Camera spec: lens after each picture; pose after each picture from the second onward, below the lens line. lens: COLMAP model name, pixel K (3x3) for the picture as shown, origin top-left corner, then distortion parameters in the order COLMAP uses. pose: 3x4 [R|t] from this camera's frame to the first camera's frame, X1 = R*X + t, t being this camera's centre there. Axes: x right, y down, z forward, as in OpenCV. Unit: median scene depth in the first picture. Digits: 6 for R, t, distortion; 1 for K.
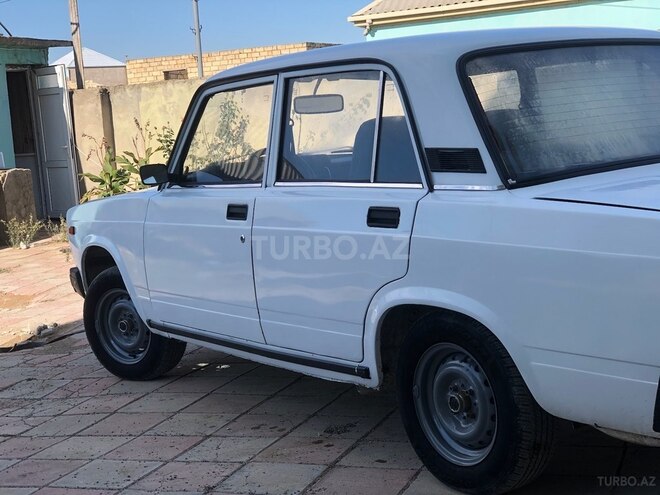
lens RADIAL K [[1066.4, 0, 330.0], [0, 1066.4, 247.5], [0, 0, 1]] dist [0.041712, 0.133047]
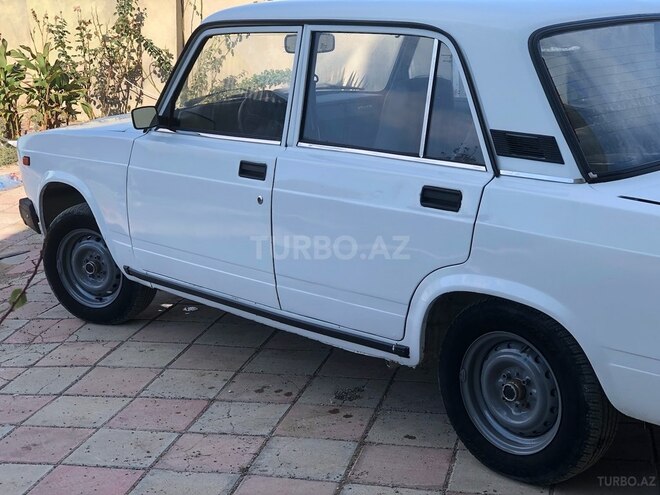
lens RADIAL K [[1066.4, 0, 330.0], [0, 1066.4, 247.5], [0, 0, 1]] dist [0.041712, 0.133047]
pose [[0.989814, 0.020140, 0.140934, -0.158812], [-0.035512, 0.993579, 0.107423, -0.073029], [-0.137865, -0.111334, 0.984174, 0.055371]]
